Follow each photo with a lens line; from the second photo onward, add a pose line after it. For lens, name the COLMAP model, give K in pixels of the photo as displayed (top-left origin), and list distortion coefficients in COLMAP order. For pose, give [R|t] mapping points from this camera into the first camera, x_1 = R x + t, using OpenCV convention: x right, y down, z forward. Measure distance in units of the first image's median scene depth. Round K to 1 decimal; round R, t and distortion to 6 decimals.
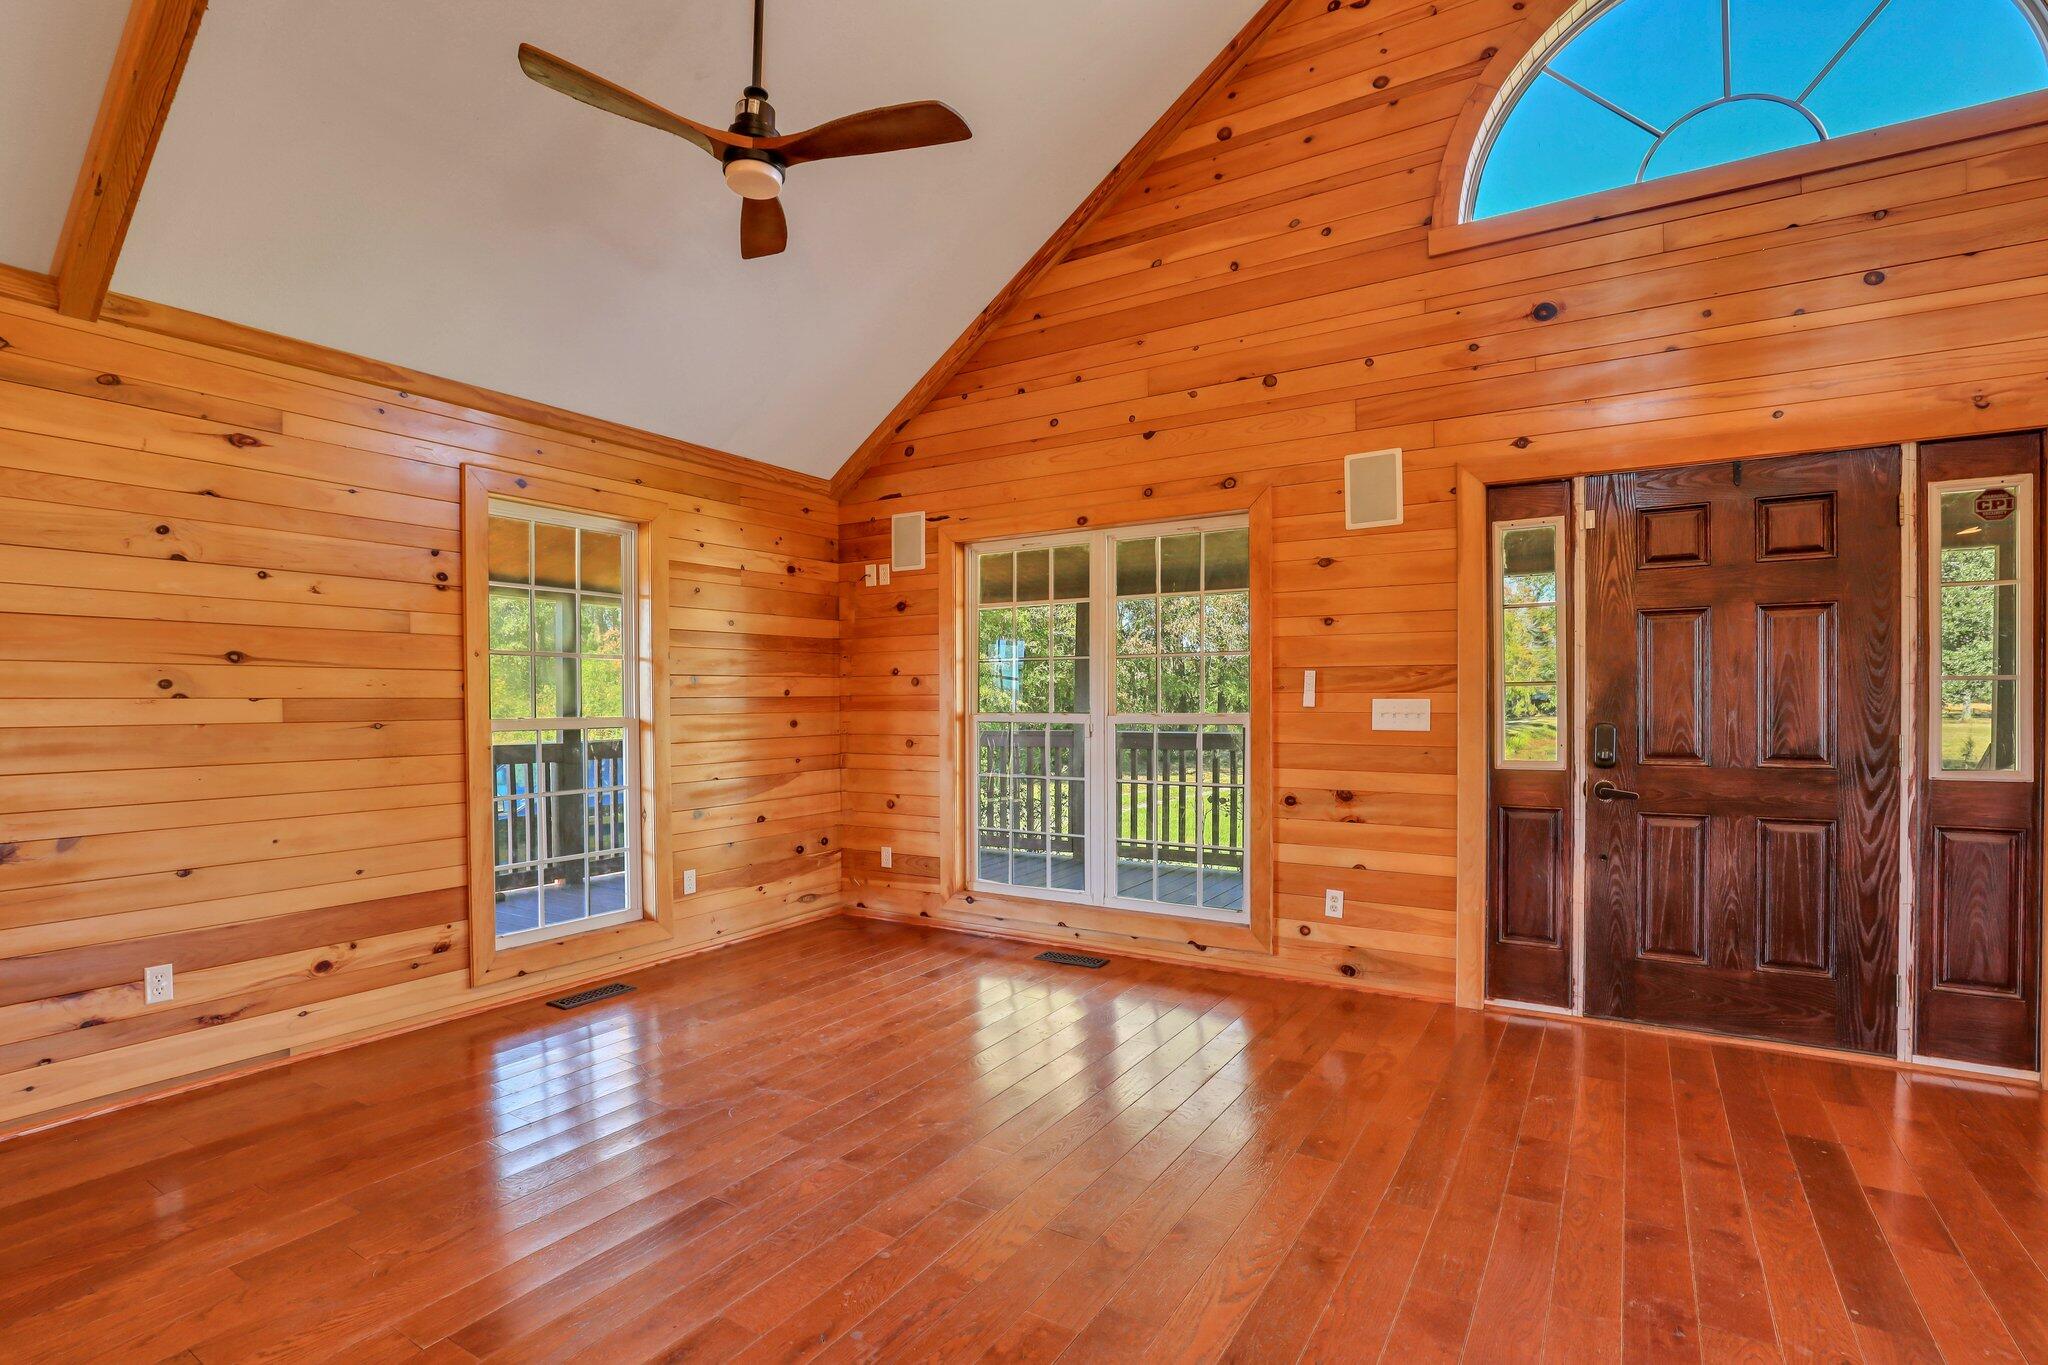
lens RADIAL K [[982.3, 0, 1002.1], [0, 982.3, 710.1], [0, 0, 1]] dist [-0.020937, 0.000217]
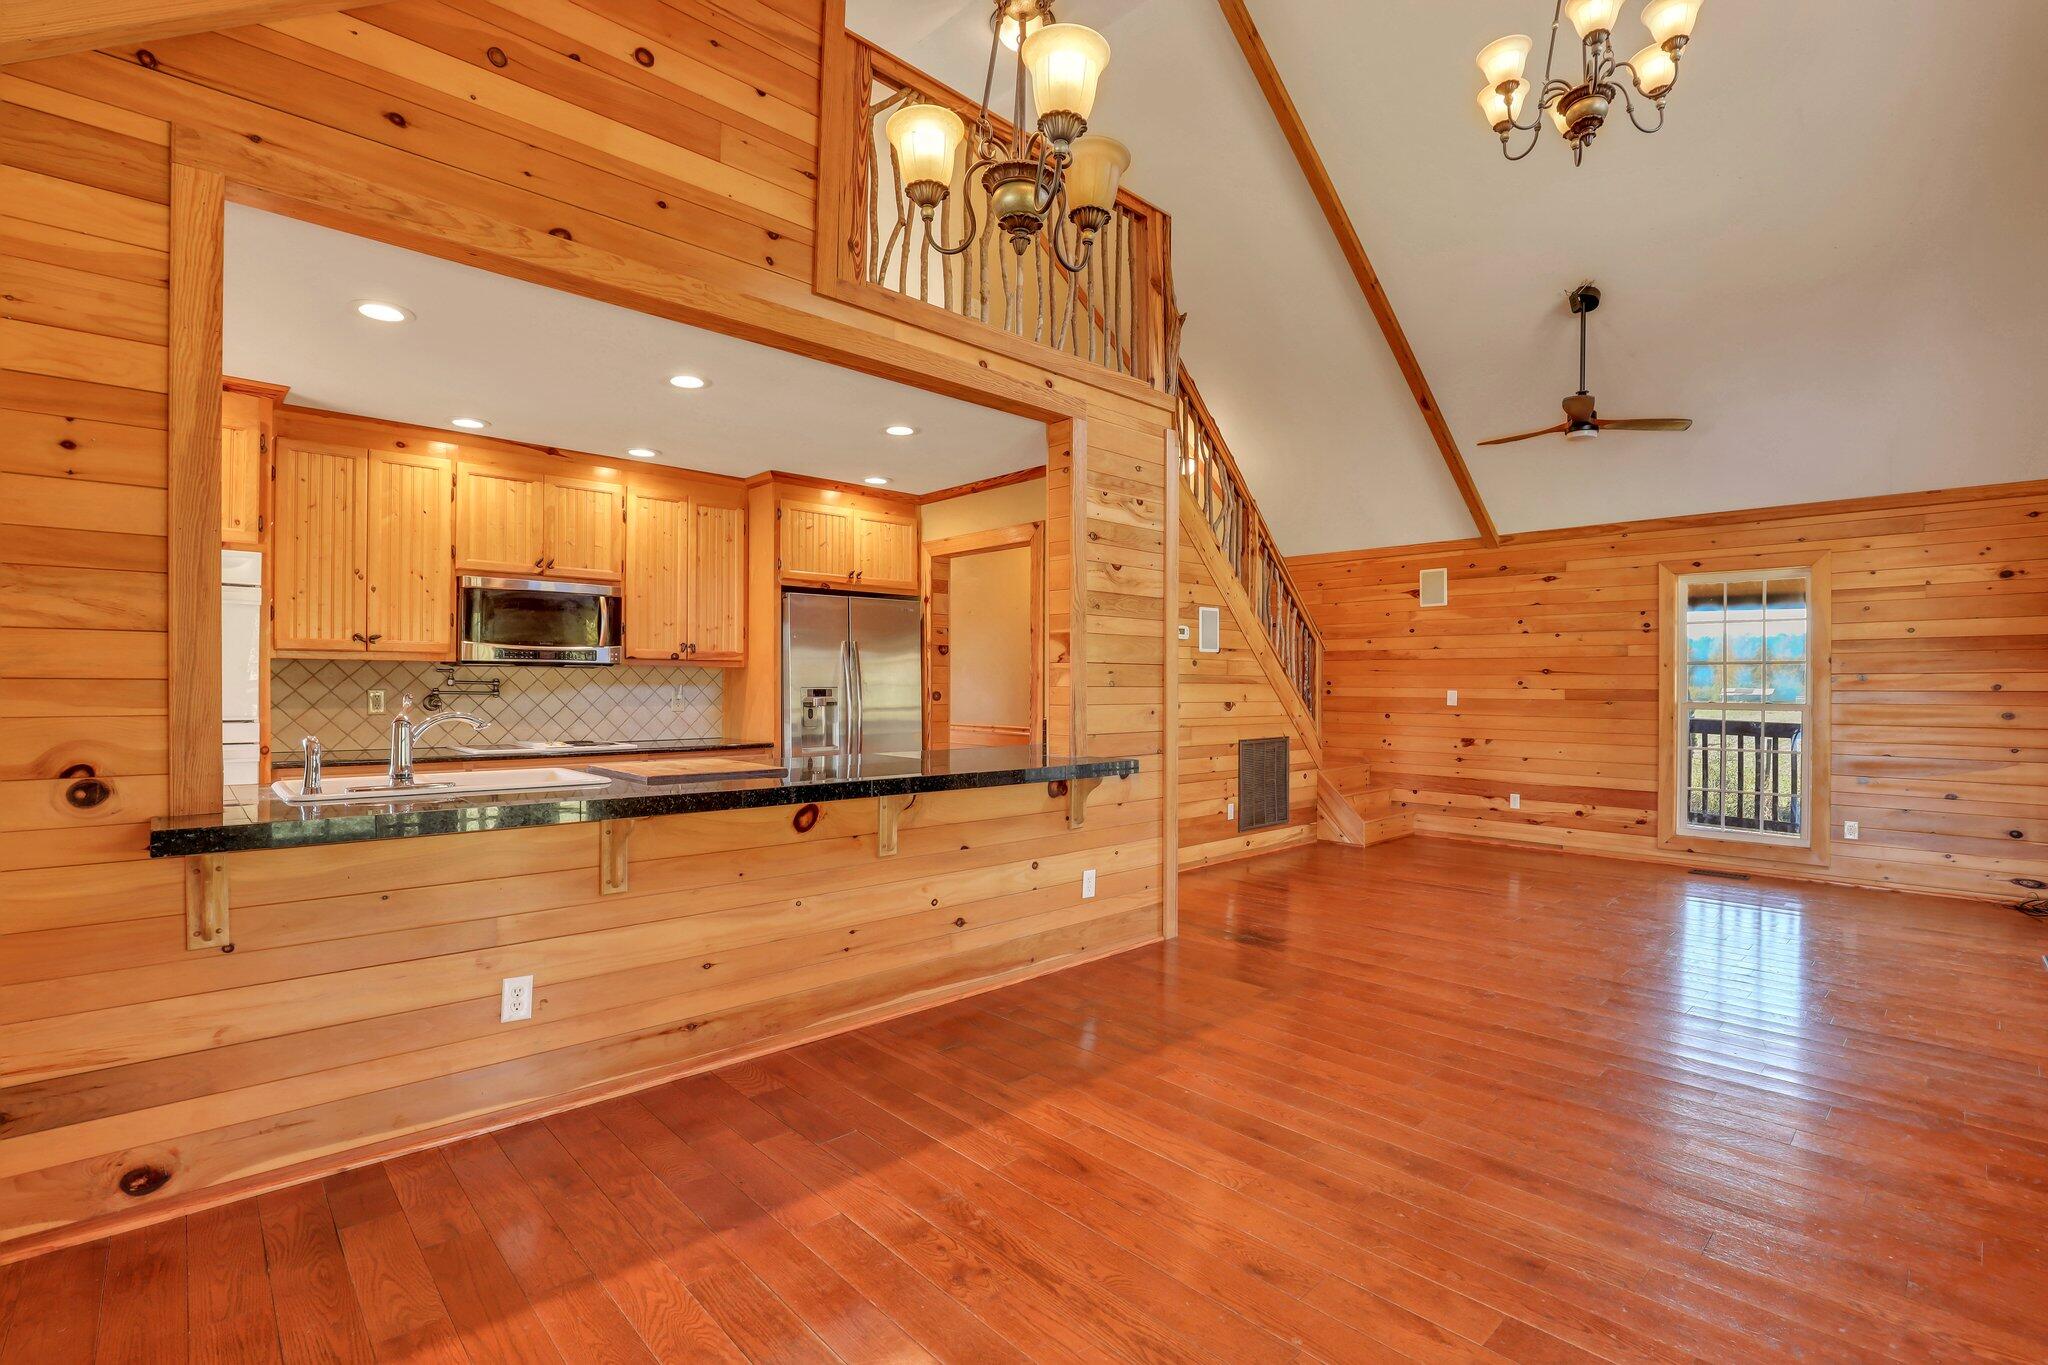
lens RADIAL K [[934.0, 0, 1039.1], [0, 934.0, 683.3], [0, 0, 1]] dist [-0.025989, 0.000574]
pose [[-0.227645, 0.000384, -0.973744, 1.359358], [-0.016616, 0.999853, 0.004278, -0.011966], [0.973602, 0.017153, -0.227605, 0.252527]]
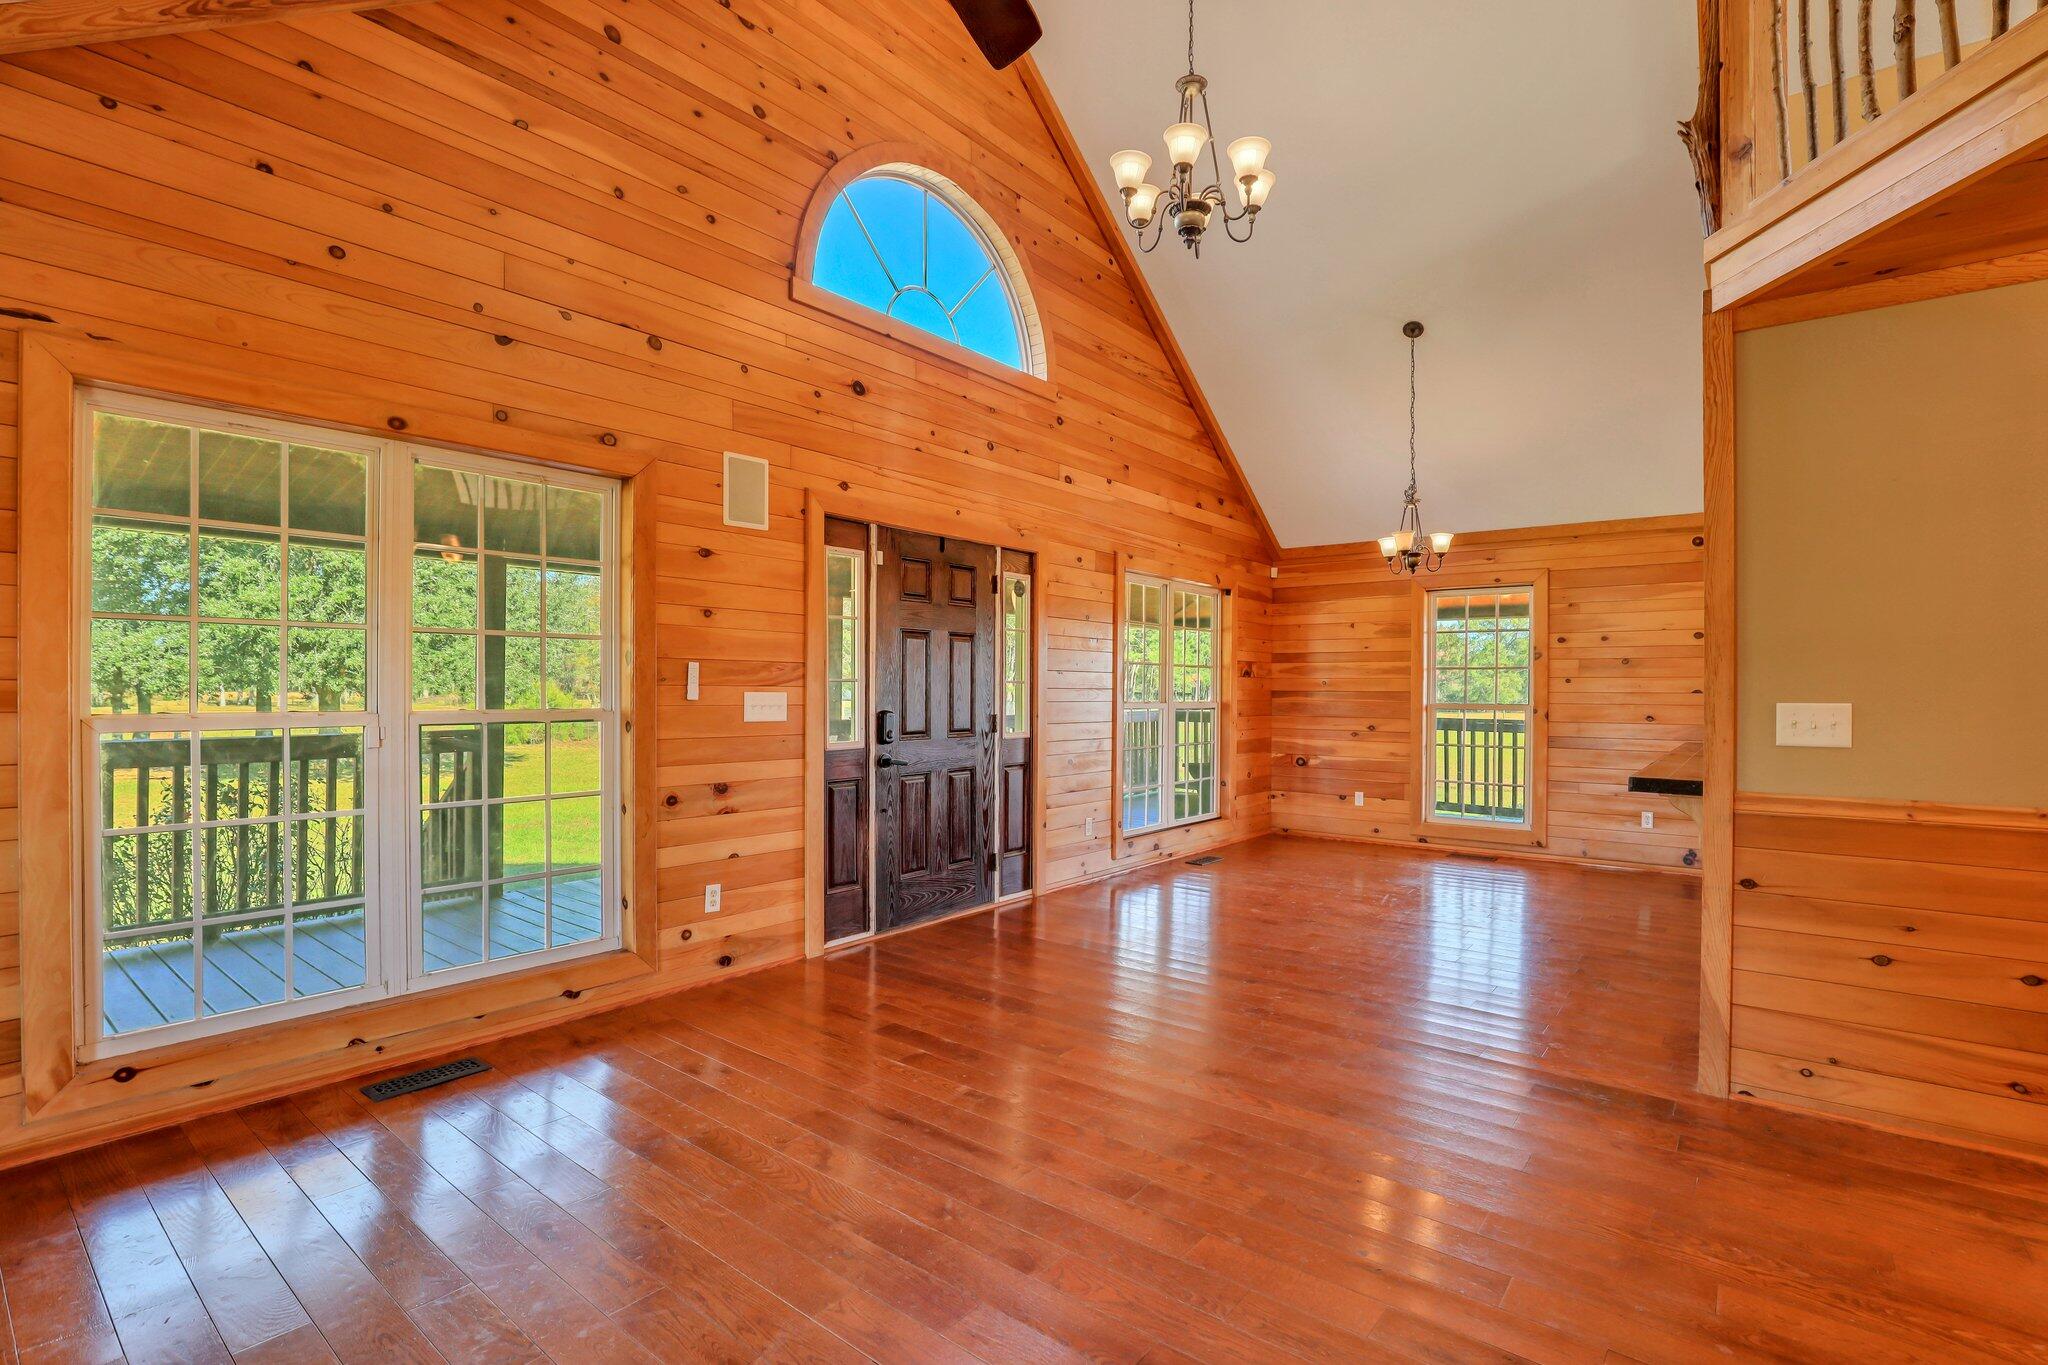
lens RADIAL K [[971.7, 0, 1014.4], [0, 971.7, 691.7], [0, 0, 1]] dist [-0.023107, 0.001549]
pose [[0.106237, 0.002802, 0.994337, -0.619589], [0.004333, 0.999985, -0.003281, -0.007393], [-0.994331, 0.004657, 0.106223, 0.606733]]
